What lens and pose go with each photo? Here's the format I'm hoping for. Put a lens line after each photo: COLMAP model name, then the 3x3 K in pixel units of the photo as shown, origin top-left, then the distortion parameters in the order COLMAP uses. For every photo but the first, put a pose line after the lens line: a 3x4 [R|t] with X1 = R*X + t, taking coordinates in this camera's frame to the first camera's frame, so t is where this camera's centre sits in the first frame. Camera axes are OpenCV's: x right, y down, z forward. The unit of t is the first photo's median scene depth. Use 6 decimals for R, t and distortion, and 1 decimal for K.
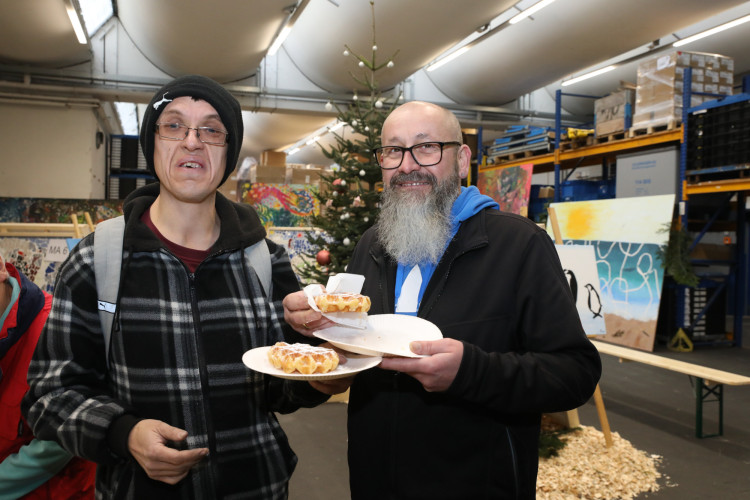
lens RADIAL K [[644.4, 0, 374.9], [0, 644.4, 250.3], [0, 0, 1]] dist [0.002069, 0.002969]
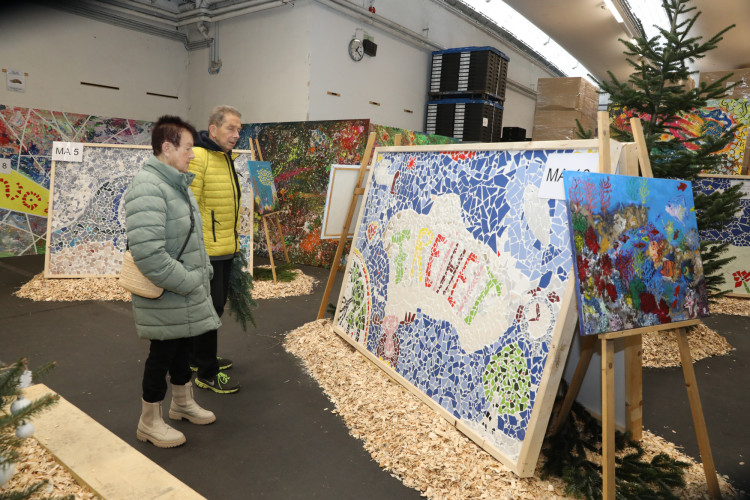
lens RADIAL K [[507.3, 0, 371.1], [0, 507.3, 262.2], [0, 0, 1]] dist [-0.114913, 0.087085]
pose [[0.578280, 0.158033, -0.800386, 0.122388], [-0.061336, 0.986705, 0.150506, -0.006962], [0.813530, -0.037942, 0.580284, 0.718815]]
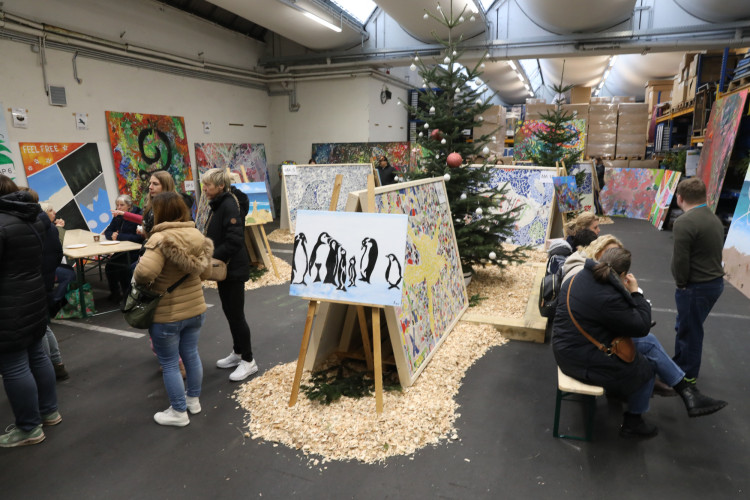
lens RADIAL K [[507.3, 0, 371.1], [0, 507.3, 262.2], [0, 0, 1]] dist [-0.114913, 0.087085]
pose [[0.765170, 0.121190, -0.632320, 0.293036], [-0.000446, 0.982224, 0.187712, -0.029440], [0.643828, -0.143350, 0.751622, 0.146839]]
